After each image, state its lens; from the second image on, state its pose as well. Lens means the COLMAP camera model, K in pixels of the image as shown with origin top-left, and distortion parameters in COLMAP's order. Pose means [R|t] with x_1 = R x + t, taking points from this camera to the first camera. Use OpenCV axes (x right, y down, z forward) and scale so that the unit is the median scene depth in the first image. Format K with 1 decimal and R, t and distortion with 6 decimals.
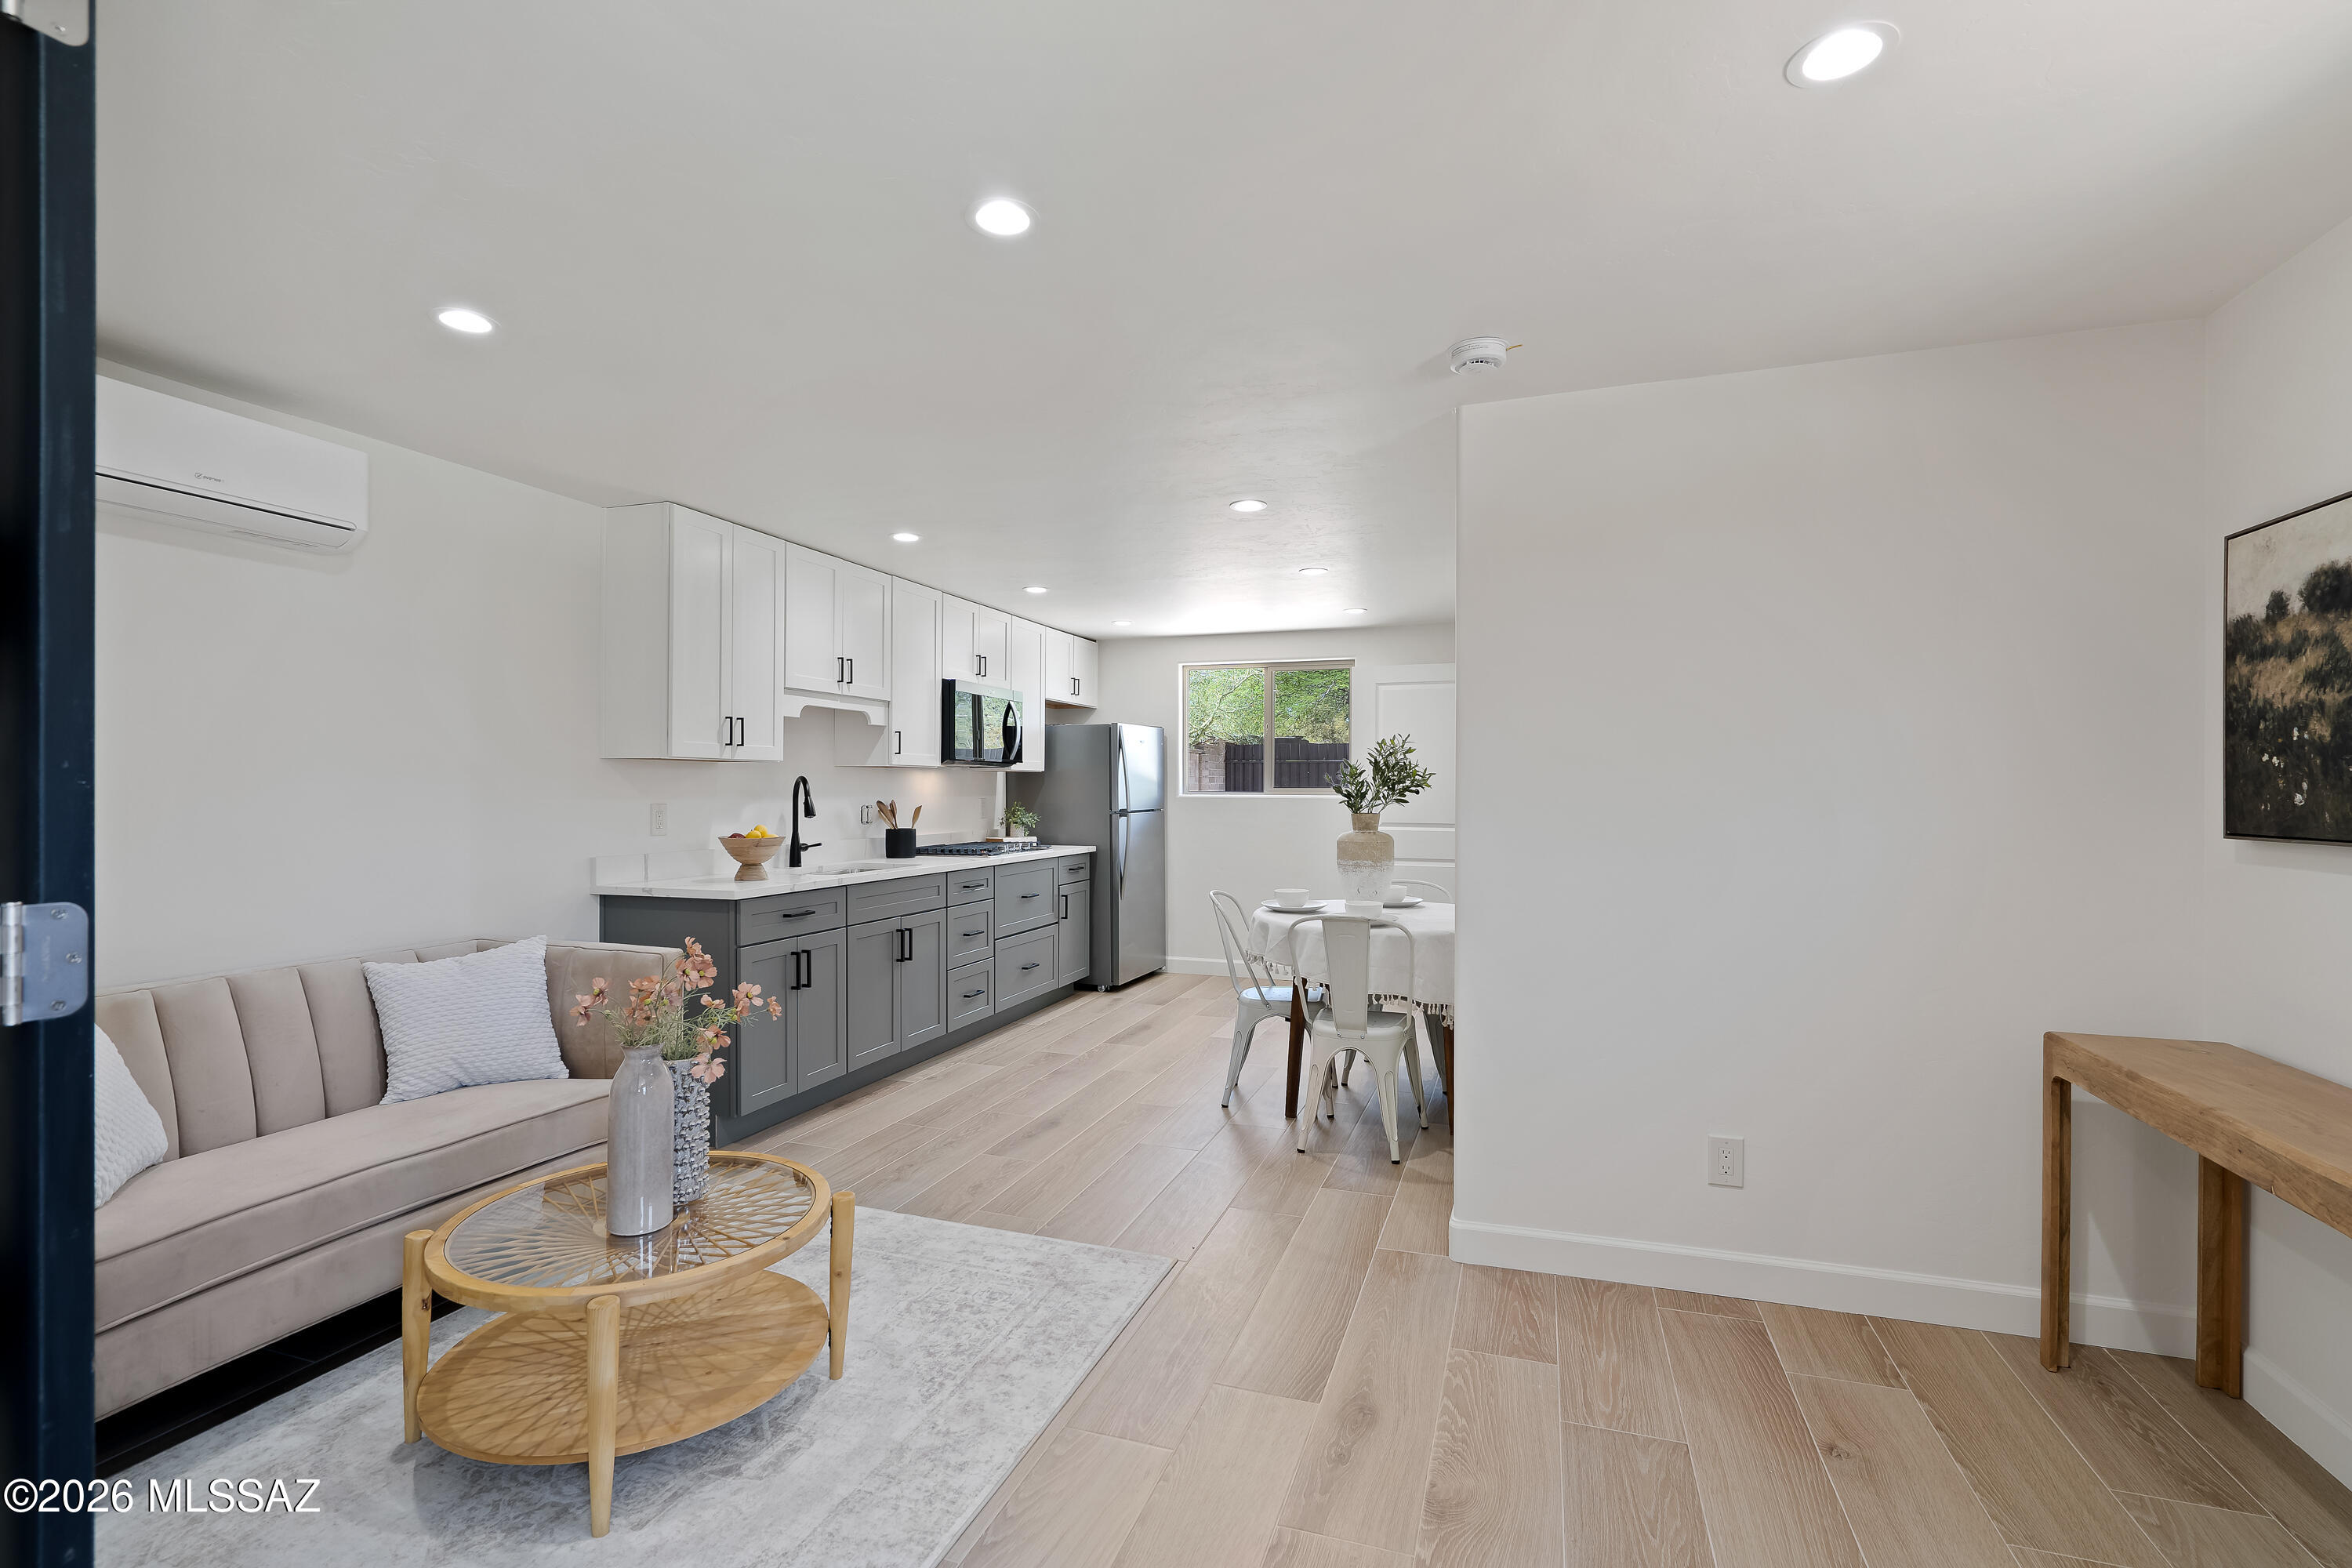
lens RADIAL K [[1087.4, 0, 1178.1], [0, 1087.4, 788.6], [0, 0, 1]] dist [-0.002229, 0.000529]
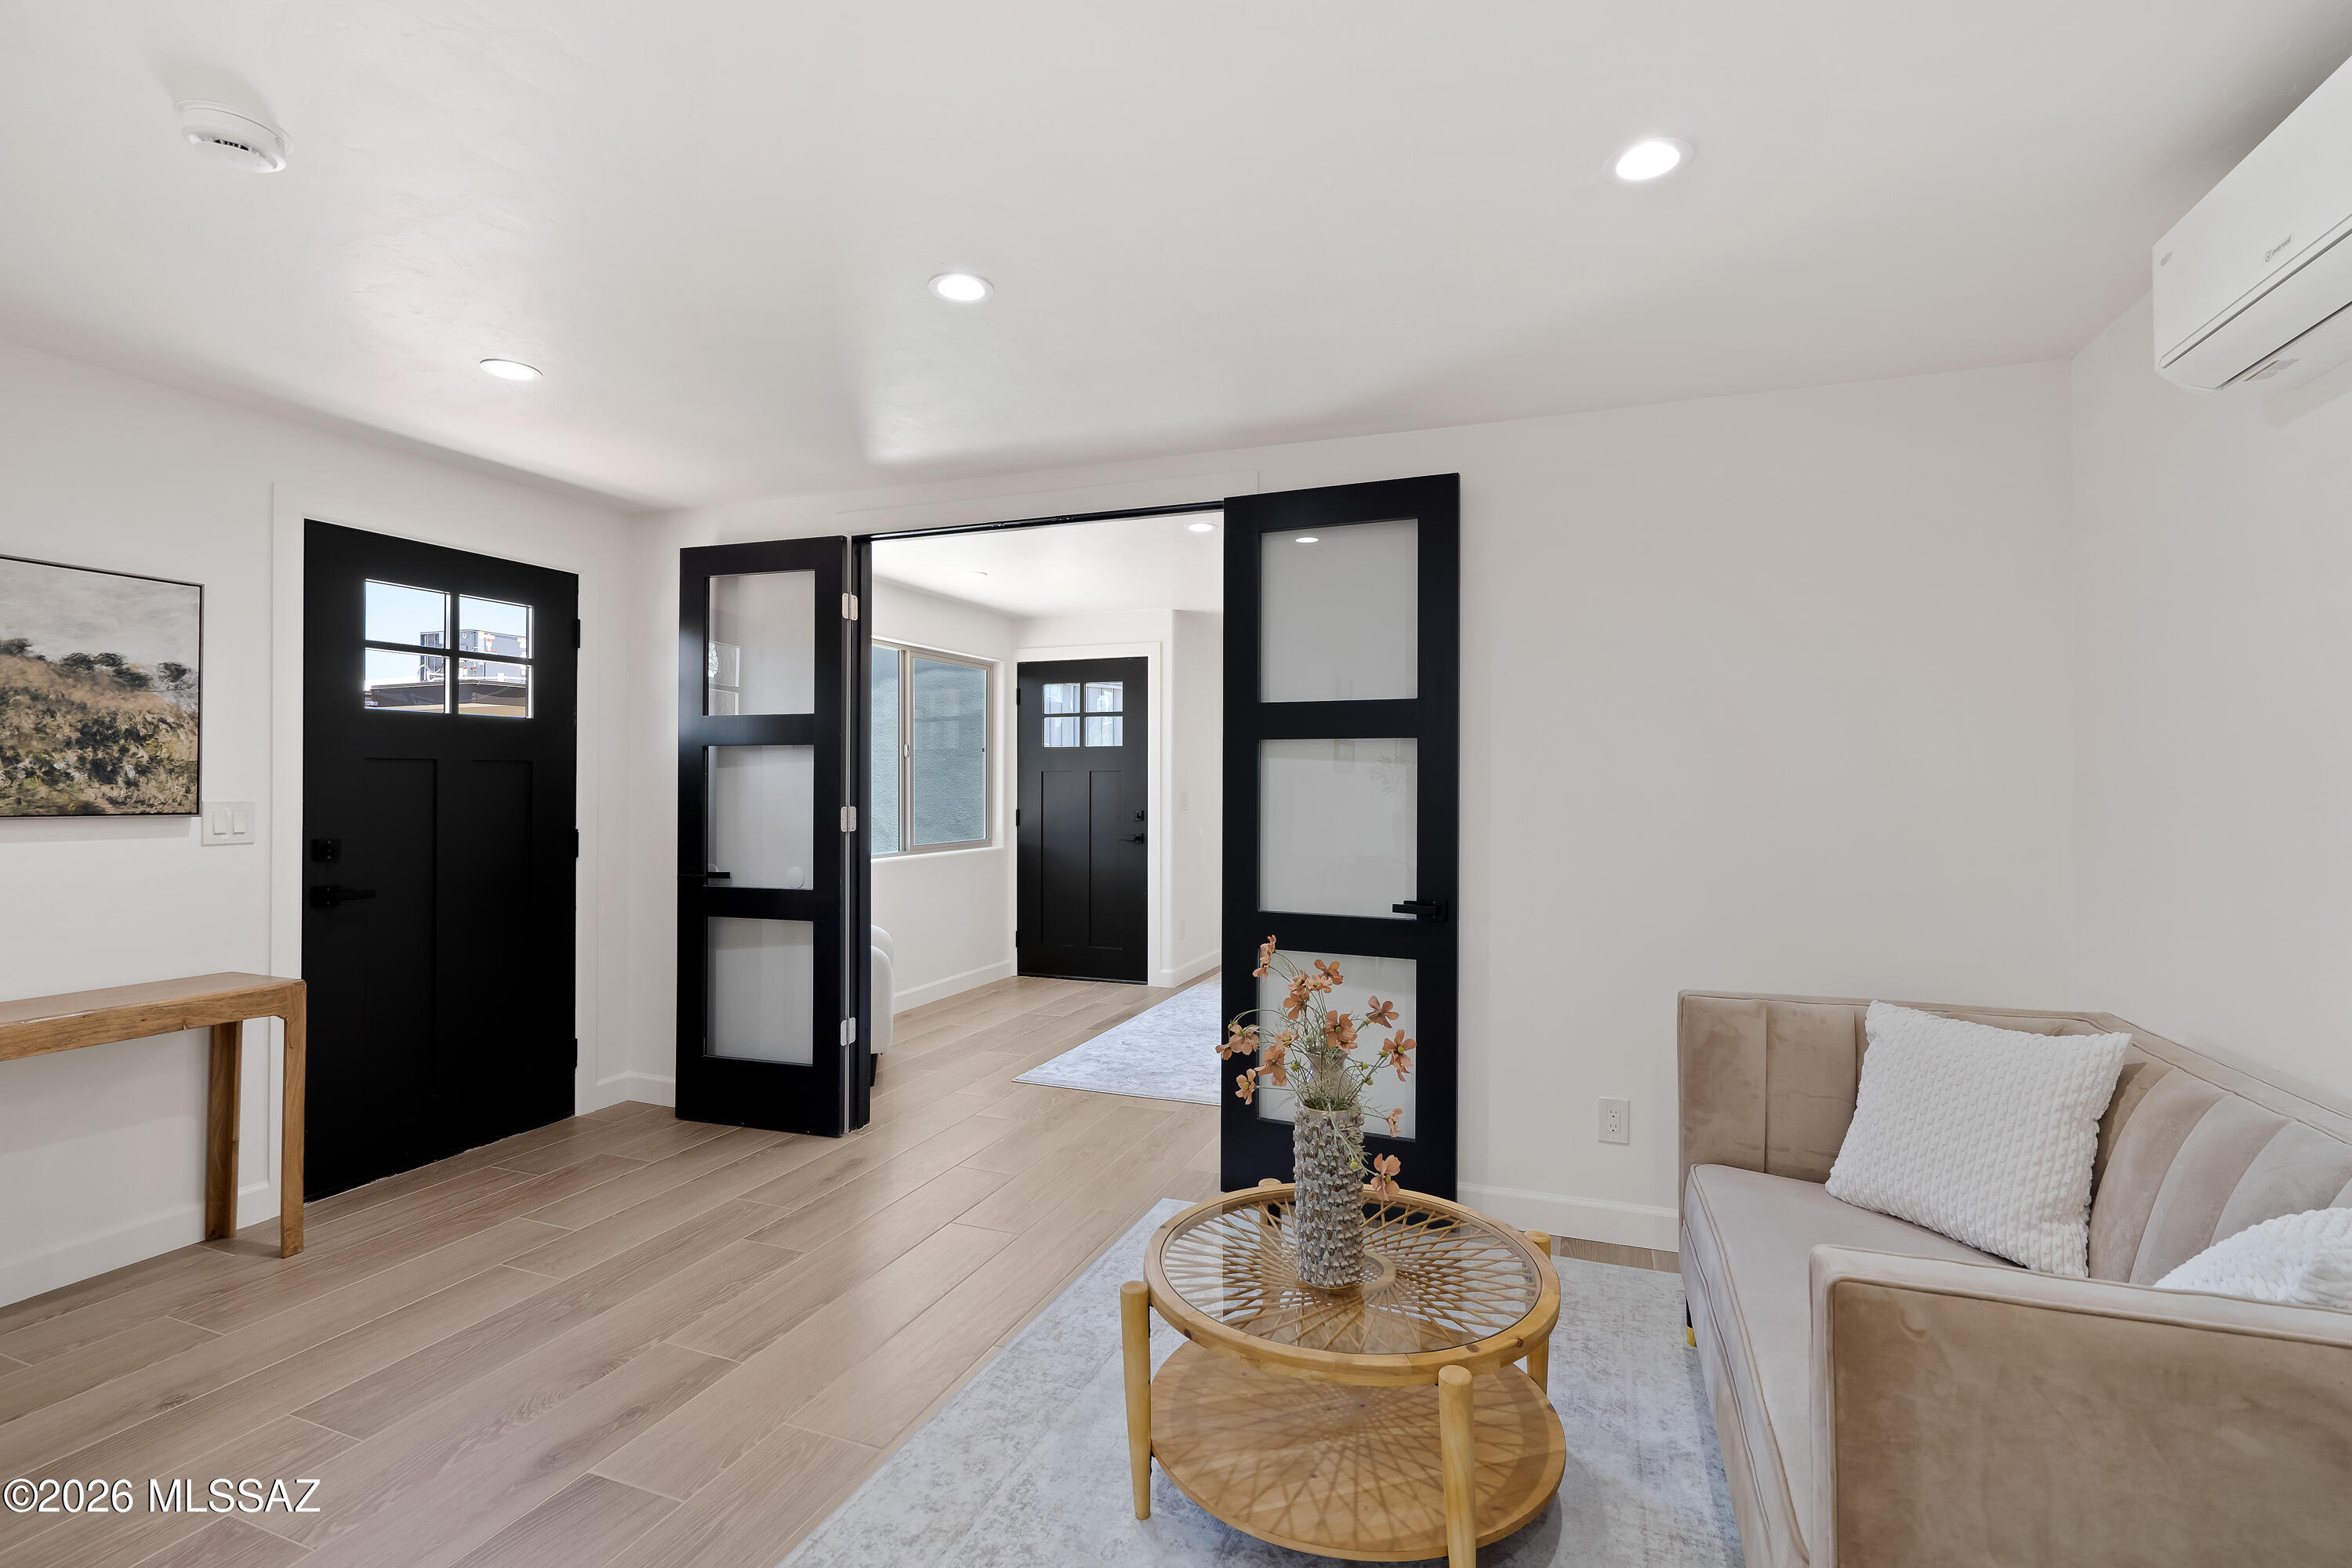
lens RADIAL K [[1087.4, 0, 1173.7], [0, 1087.4, 771.5], [0, 0, 1]] dist [-0.002229, 0.000529]
pose [[-0.998910, -0.002175, 0.046626, -0.387859], [-0.002798, 0.999908, -0.013293, 0.004113], [-0.046593, -0.013409, -0.998824, 1.872189]]
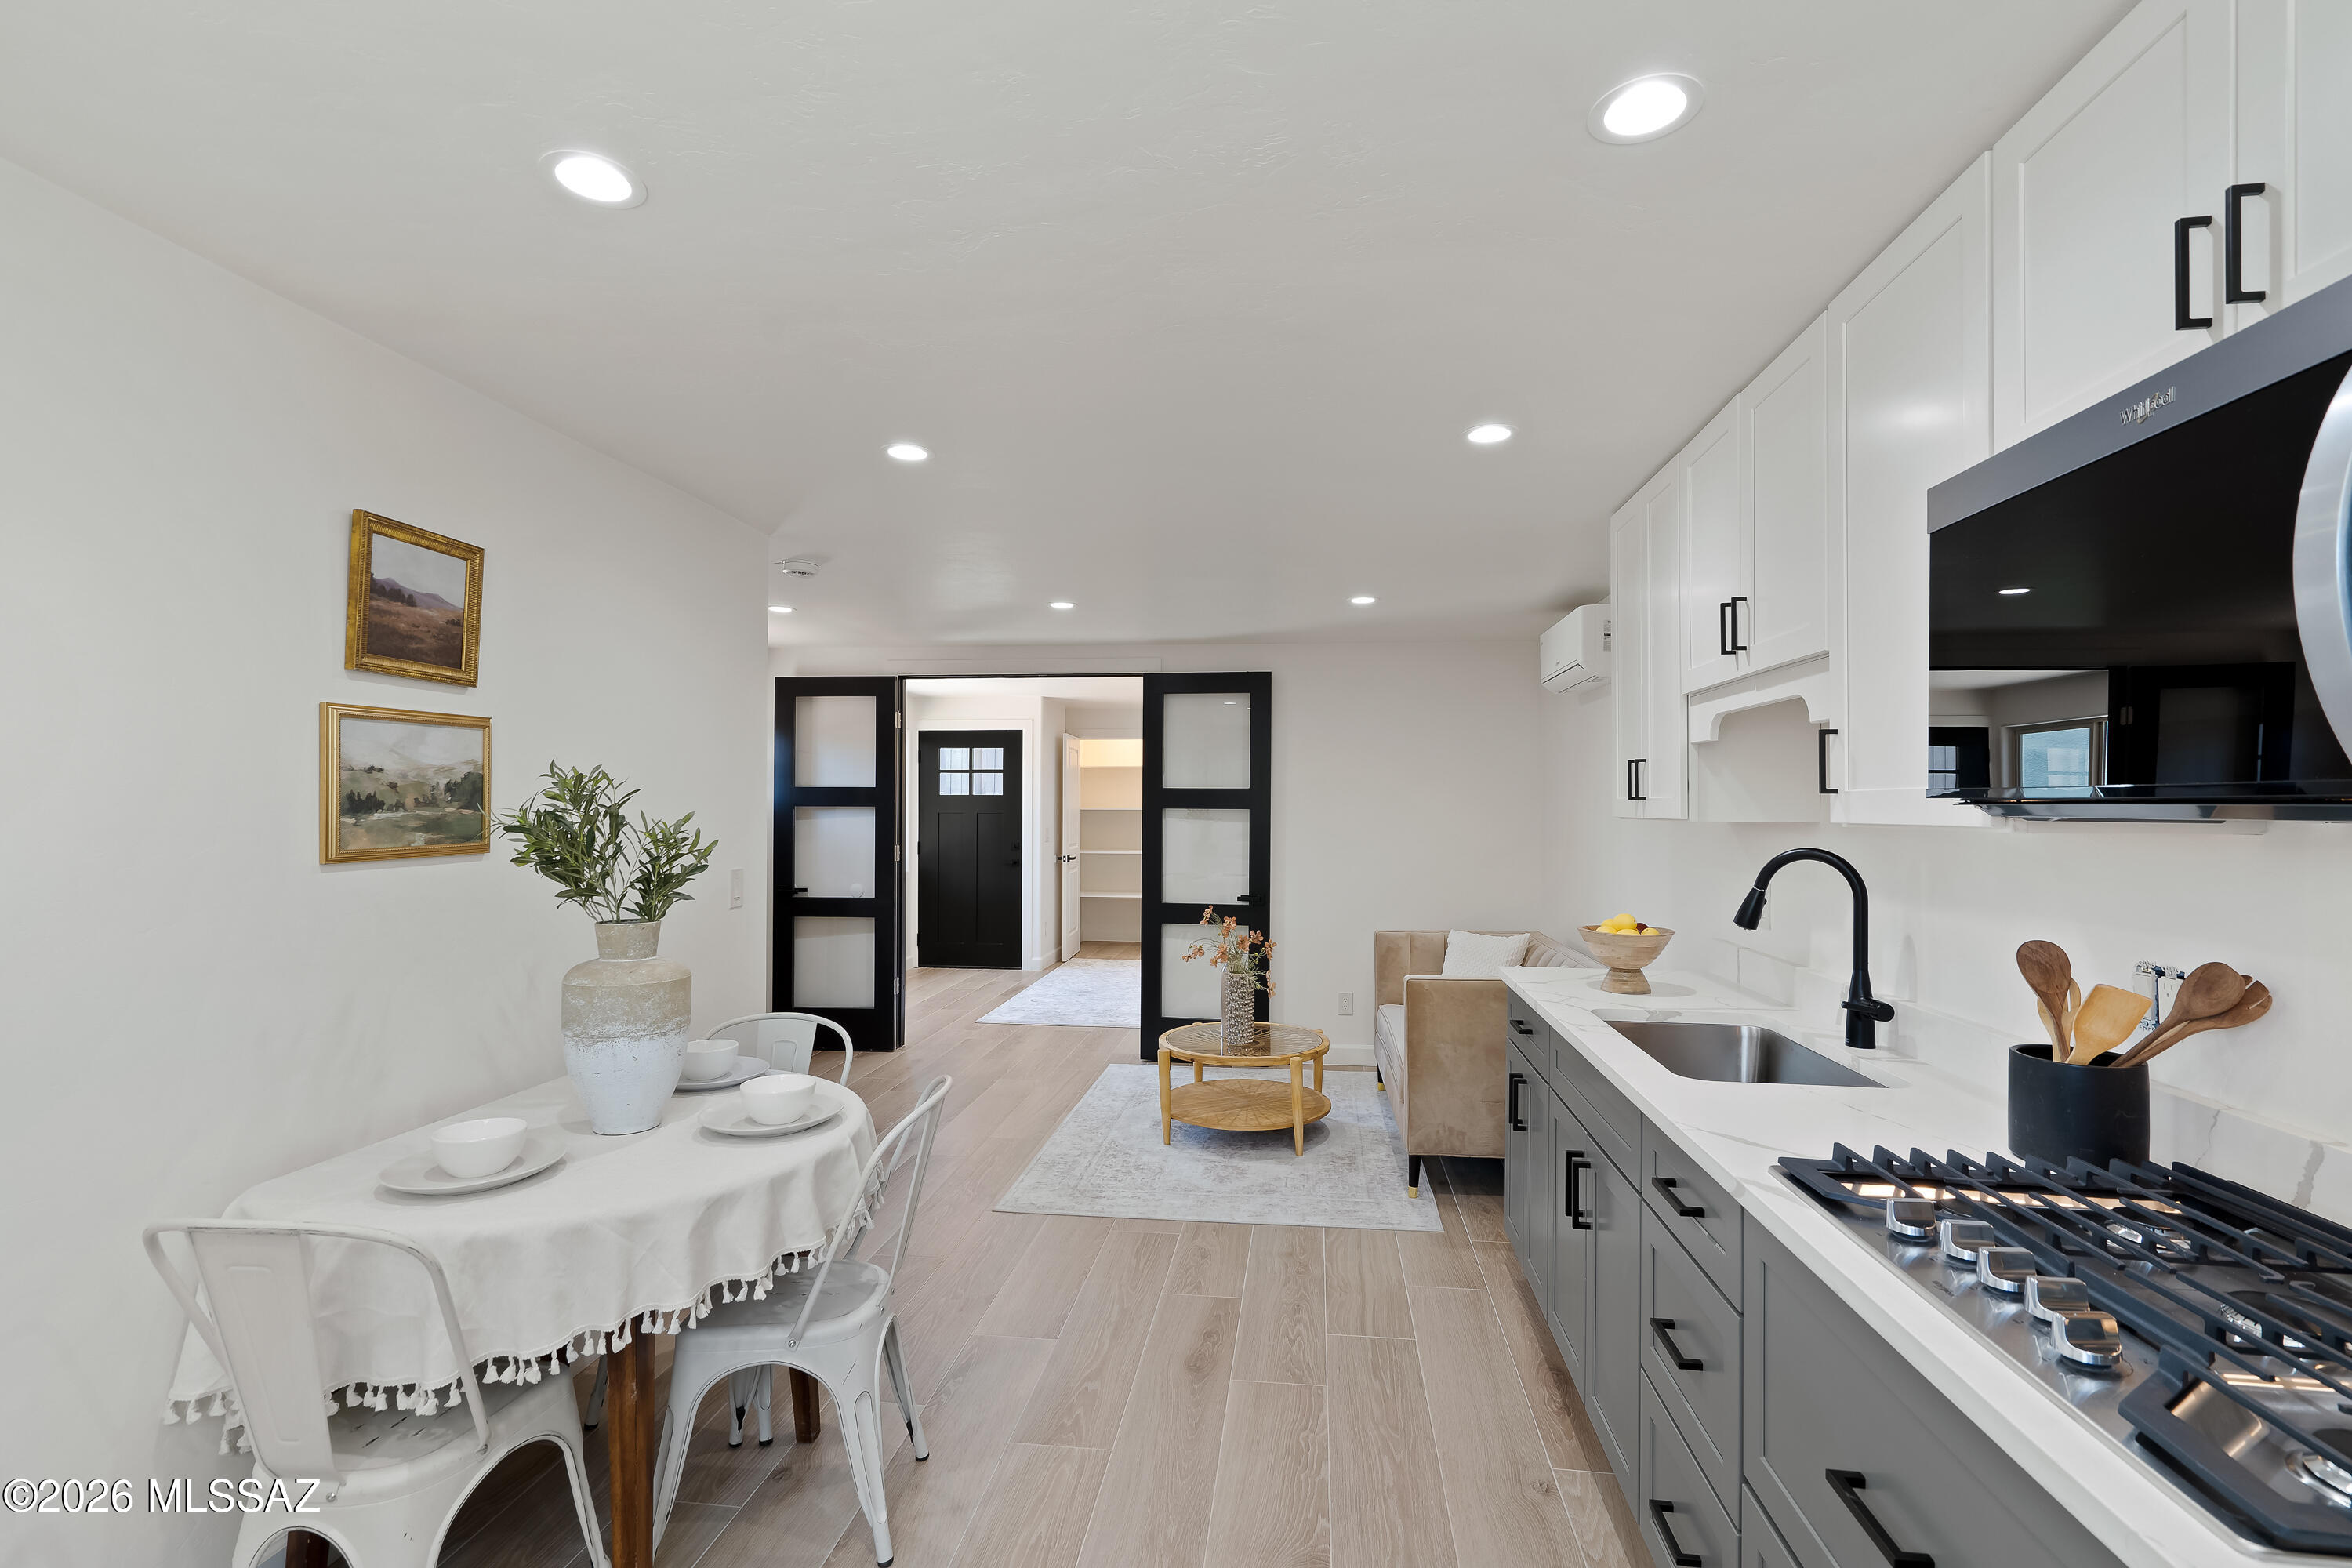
lens RADIAL K [[1087.4, 0, 1175.6], [0, 1087.4, 801.2], [0, 0, 1]] dist [-0.002229, 0.000529]
pose [[-0.981152, -0.005618, -0.193157, 0.050297], [-0.004477, 0.999970, -0.006342, -0.060170], [0.193187, -0.005358, -0.981147, 3.017716]]
